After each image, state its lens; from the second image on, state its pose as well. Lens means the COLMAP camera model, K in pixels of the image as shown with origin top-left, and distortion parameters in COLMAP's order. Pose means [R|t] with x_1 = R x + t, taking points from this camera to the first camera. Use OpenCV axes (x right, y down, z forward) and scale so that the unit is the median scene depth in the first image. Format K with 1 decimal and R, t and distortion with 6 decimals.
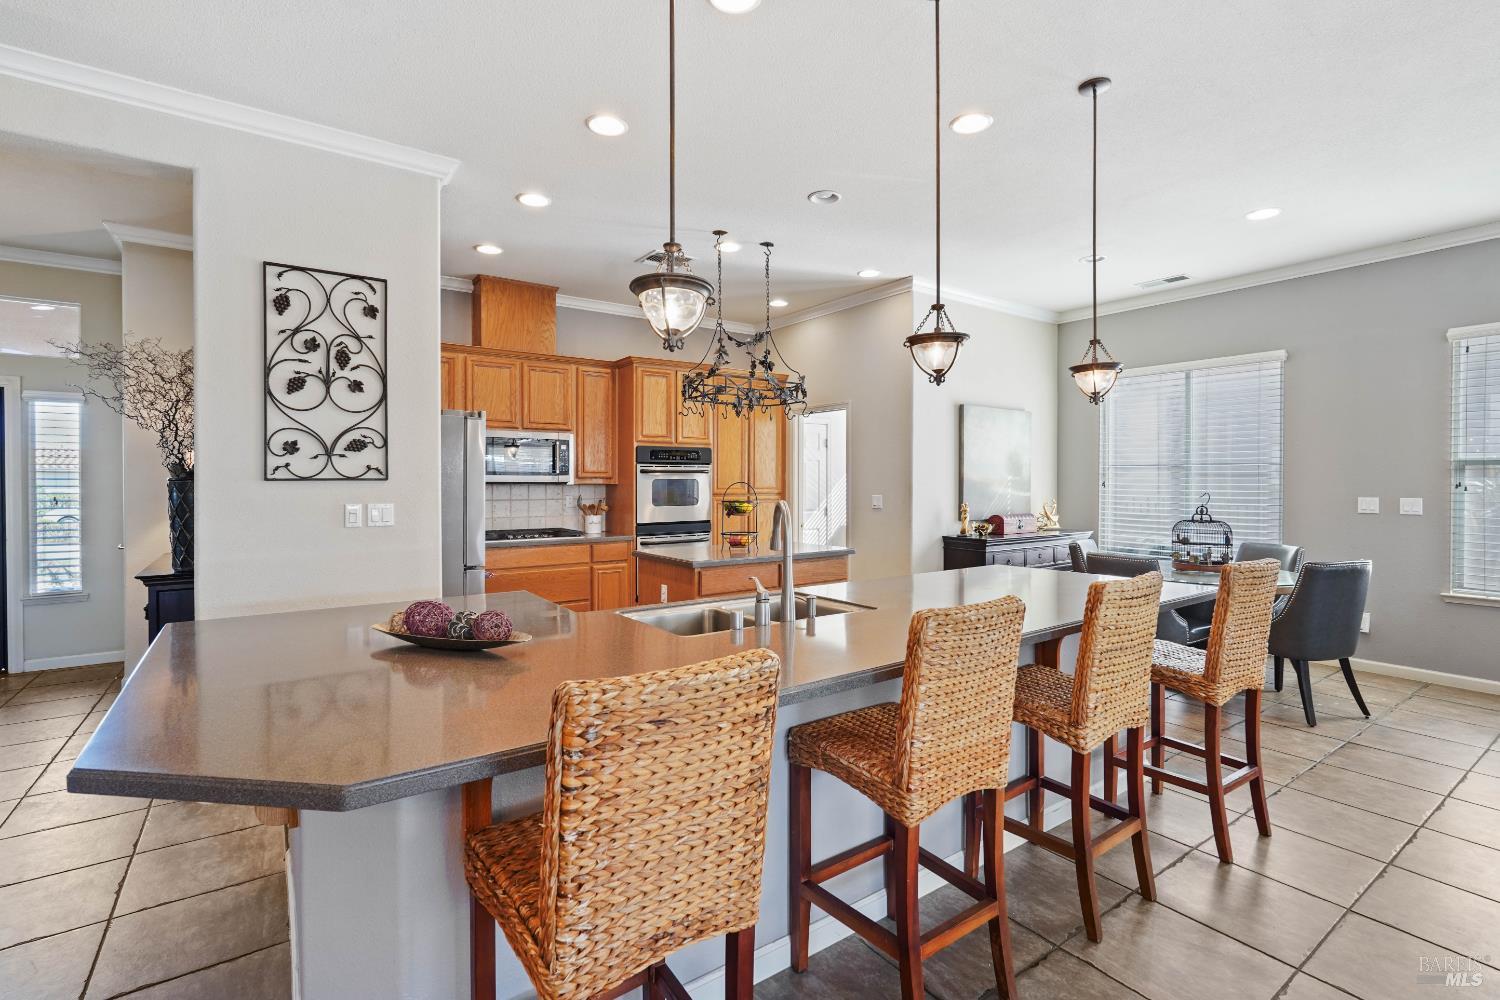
lens RADIAL K [[694.9, 0, 766.1], [0, 694.9, 482.3], [0, 0, 1]] dist [-0.001728, -0.000037]
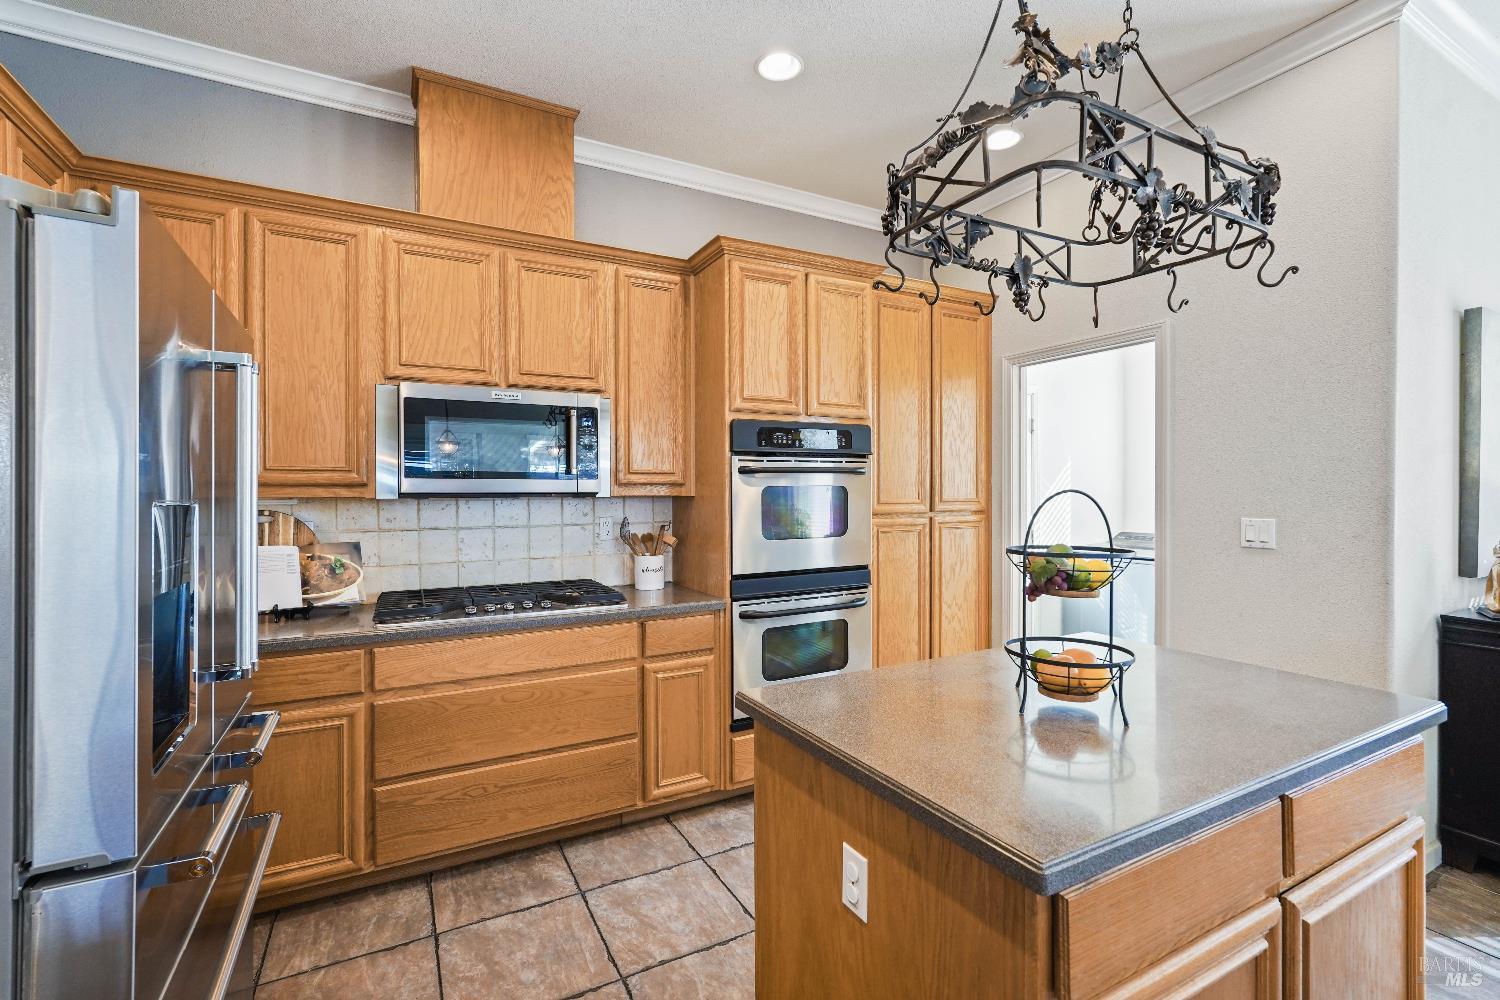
lens RADIAL K [[677.6, 0, 750.0], [0, 677.6, 500.0], [0, 0, 1]] dist [0.000767, 0.000268]
pose [[0.991515, -0.002283, -0.129973, -0.110825], [0.003915, 0.999917, 0.012301, -0.000586], [0.129934, -0.012705, 0.991441, 0.523883]]
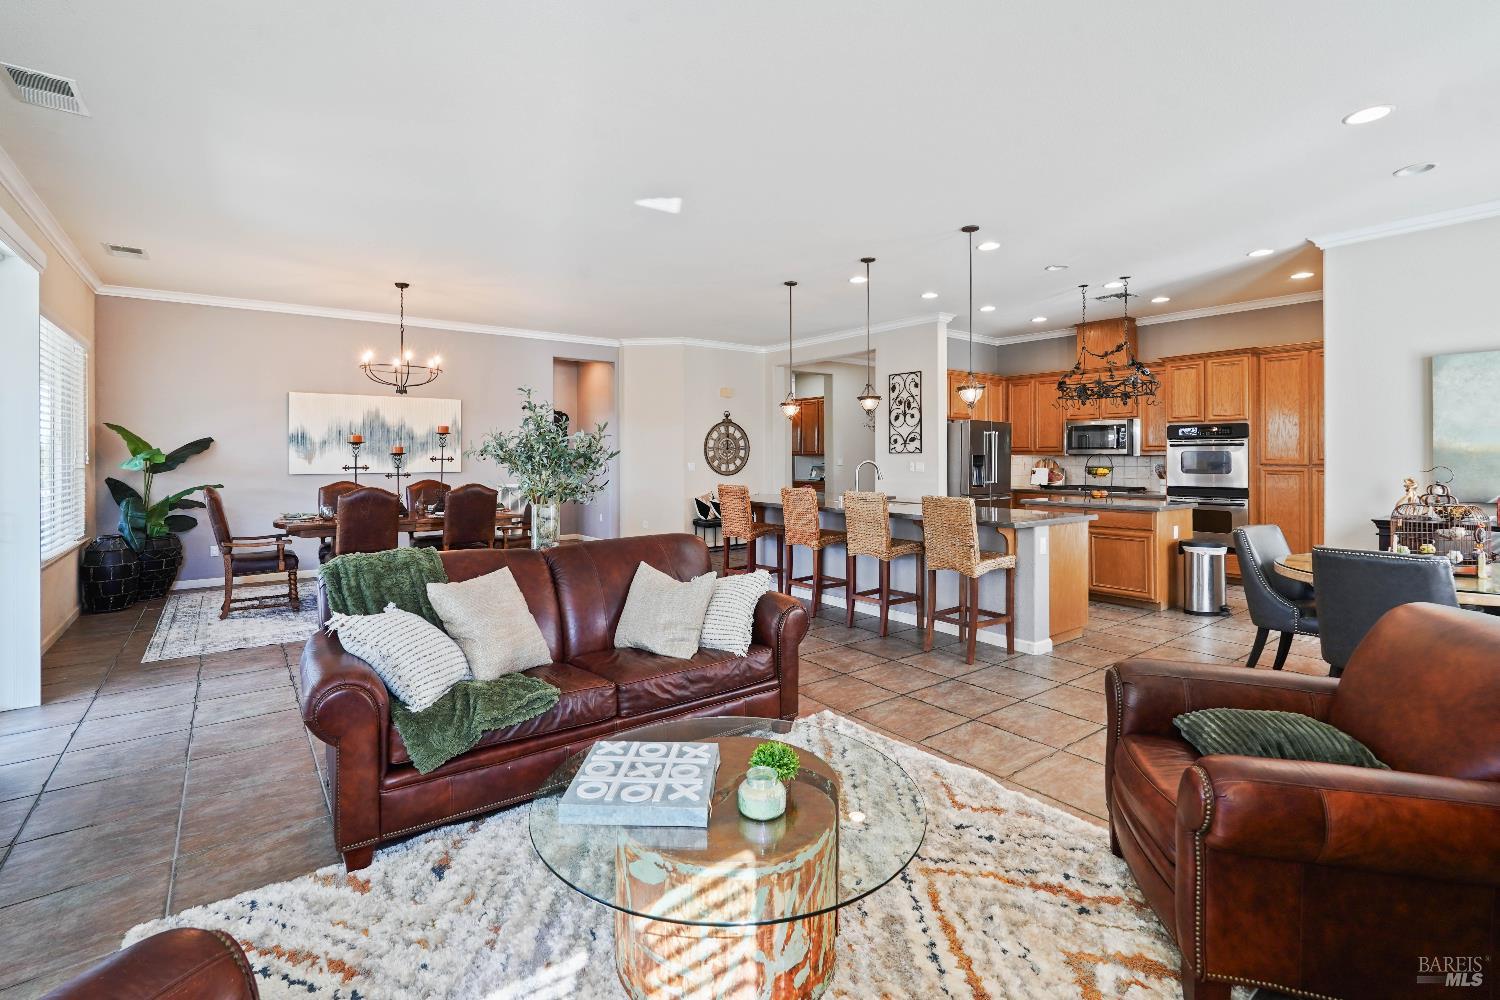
lens RADIAL K [[675.9, 0, 747.6], [0, 675.9, 457.3], [0, 0, 1]] dist [-0.003900, 0.006847]
pose [[0.033795, 0.002737, -0.999425, 1.048184], [-0.000364, 0.999996, 0.002726, 0.003419], [0.999429, 0.000272, 0.033796, 0.178633]]
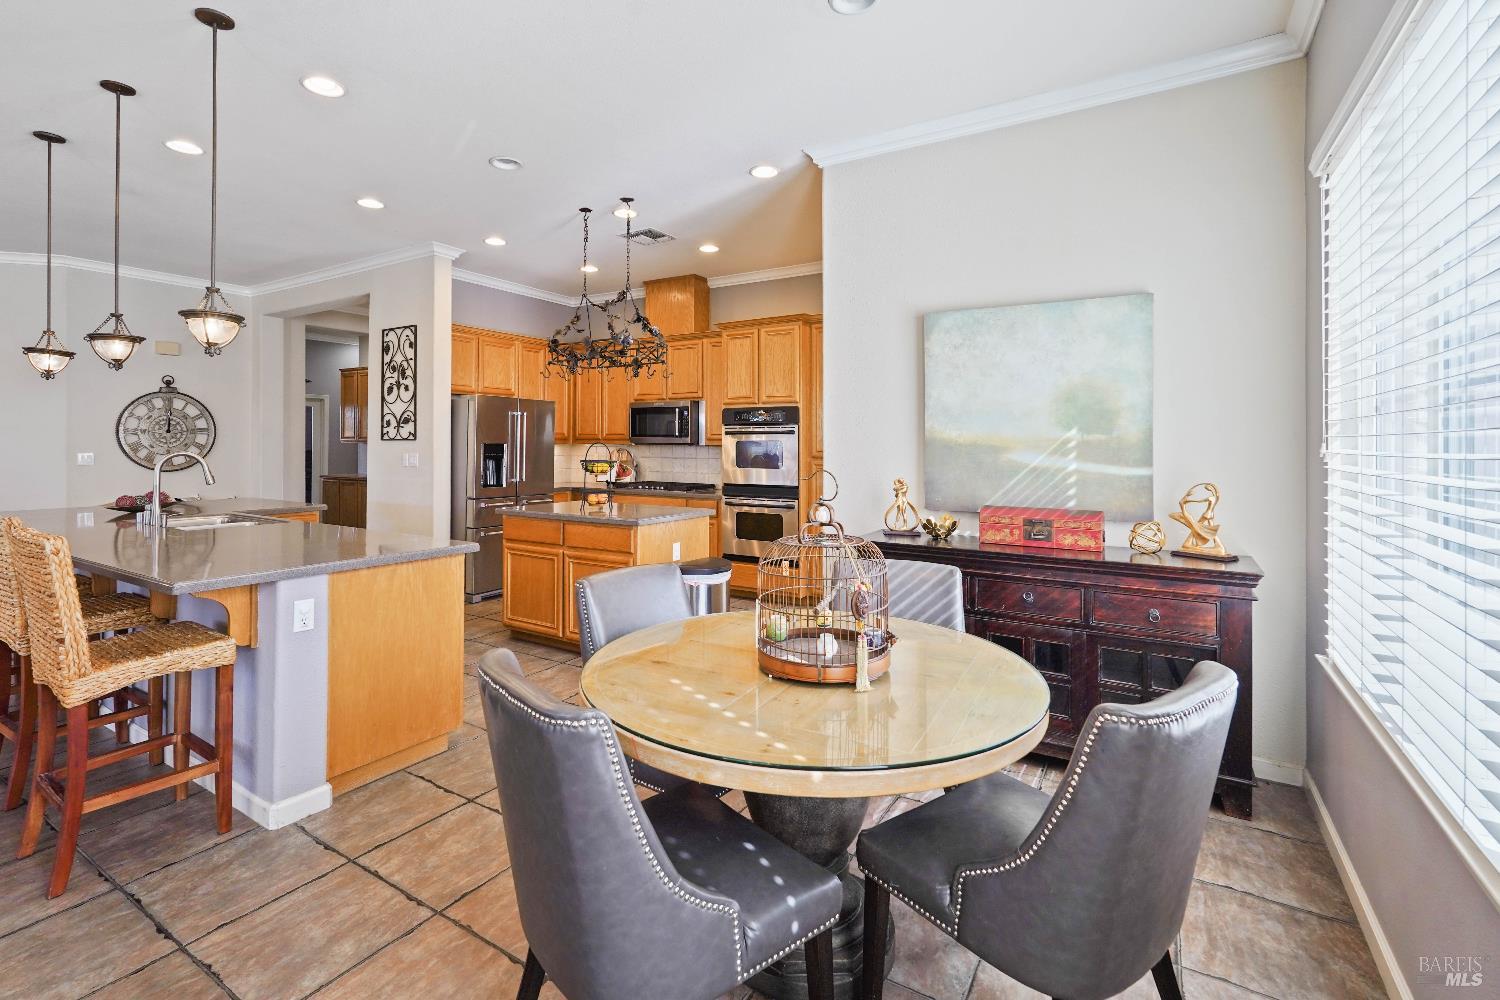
lens RADIAL K [[685.0, 0, 725.4], [0, 685.0, 441.0], [0, 0, 1]] dist [-0.001007, -0.000077]
pose [[0.373296, -0.001685, -0.927711, 0.768685], [-0.006702, 0.999967, -0.004513, 0.000863], [0.927688, 0.007903, 0.373272, 0.625066]]
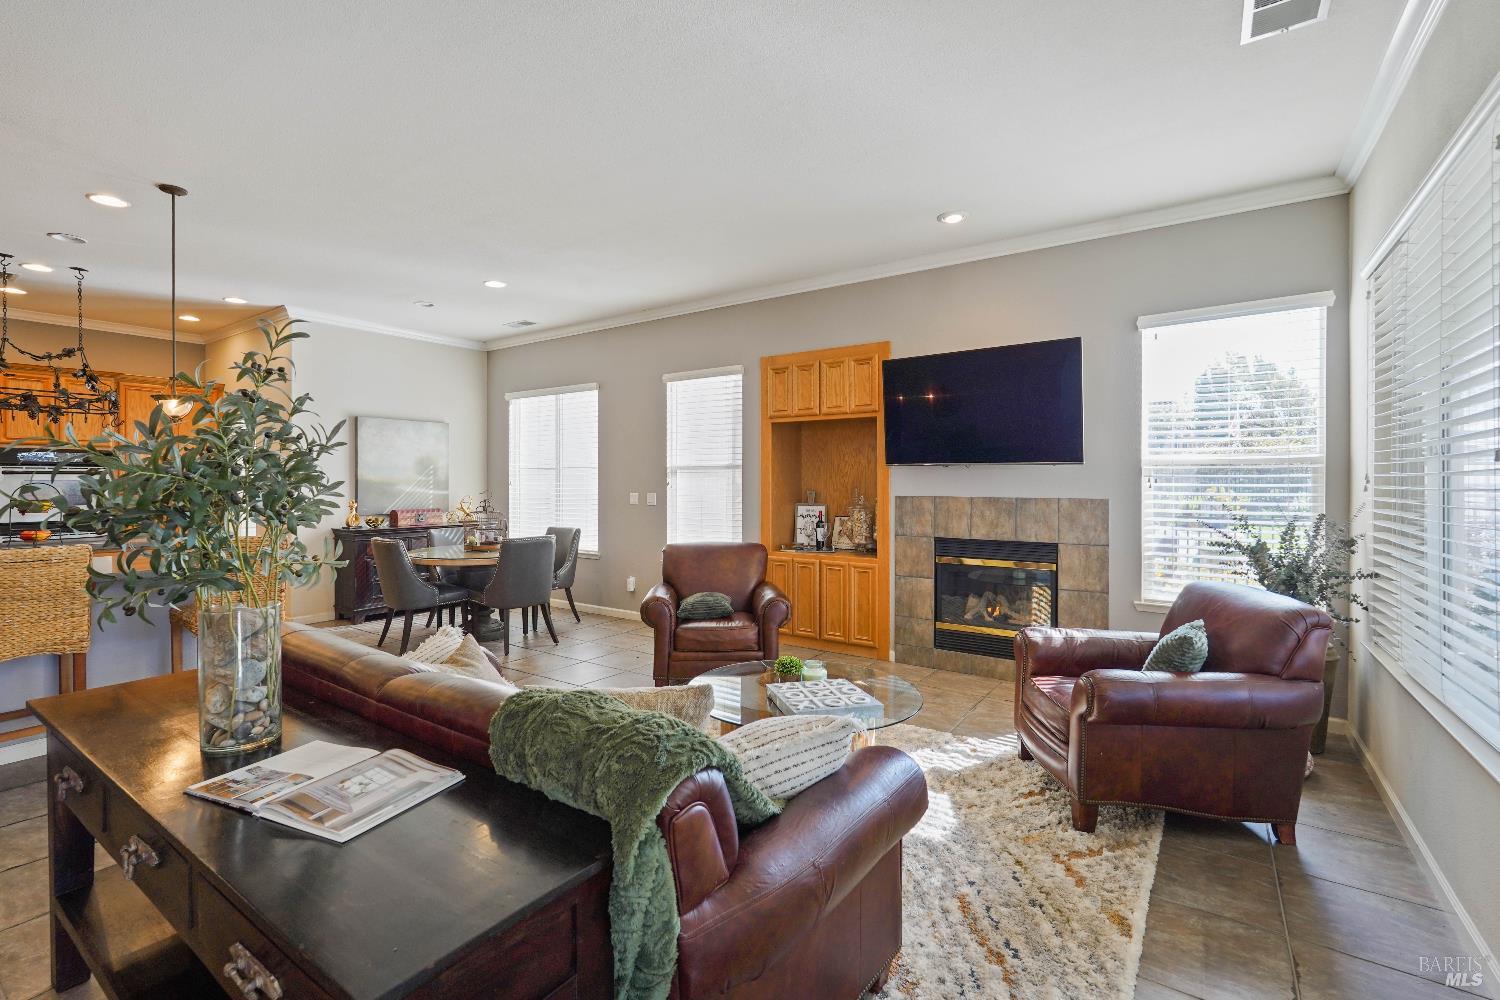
lens RADIAL K [[694.9, 0, 766.1], [0, 694.9, 482.3], [0, 0, 1]] dist [-0.001728, -0.000037]
pose [[0.939260, 0.002482, 0.343197, 0.532942], [-0.000692, 0.999986, -0.005337, 0.006490], [-0.343205, 0.004776, 0.939248, -0.337276]]
